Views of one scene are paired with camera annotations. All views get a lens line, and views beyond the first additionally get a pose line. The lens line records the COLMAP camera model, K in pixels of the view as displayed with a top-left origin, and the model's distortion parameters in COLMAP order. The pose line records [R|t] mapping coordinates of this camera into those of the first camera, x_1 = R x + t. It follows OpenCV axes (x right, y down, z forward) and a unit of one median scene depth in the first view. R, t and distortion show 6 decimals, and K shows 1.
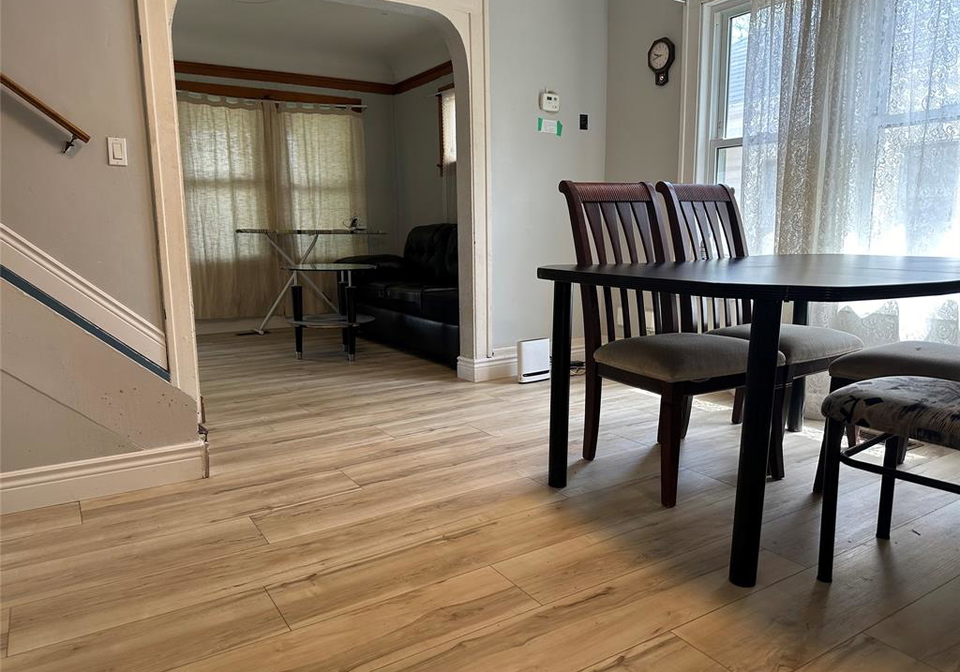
lens RADIAL K [[676.8, 0, 478.8], [0, 676.8, 337.9], [0, 0, 1]] dist [0.140754, -0.187962]
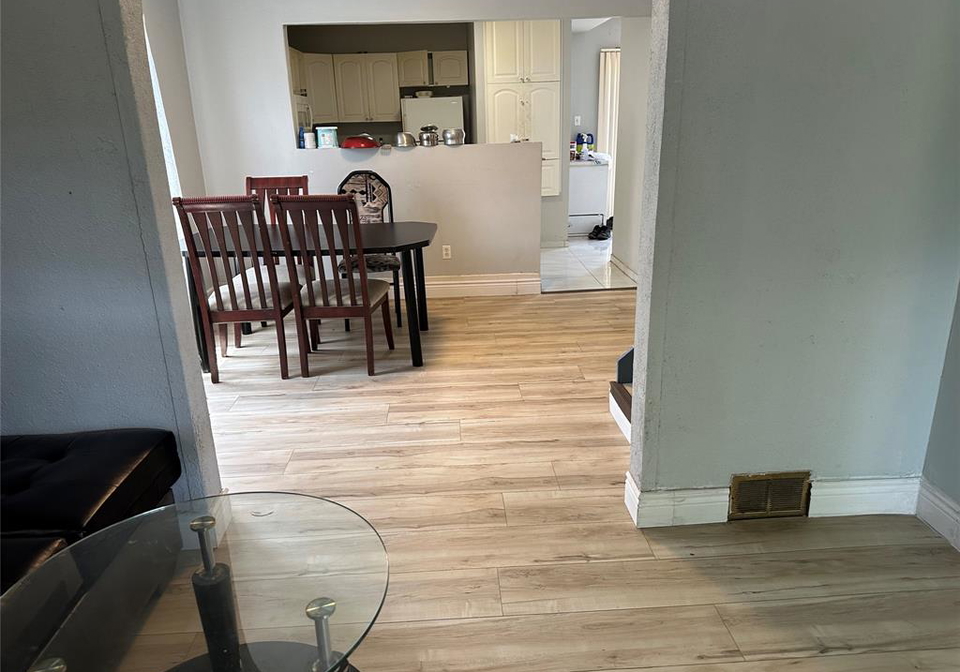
lens RADIAL K [[676.8, 0, 478.8], [0, 676.8, 337.9], [0, 0, 1]] dist [0.140754, -0.187962]
pose [[-0.872279, -0.113016, 0.475769, -0.677318], [0.114602, 0.898587, 0.423567, -0.455816], [-0.475389, 0.423992, -0.770867, 1.804207]]
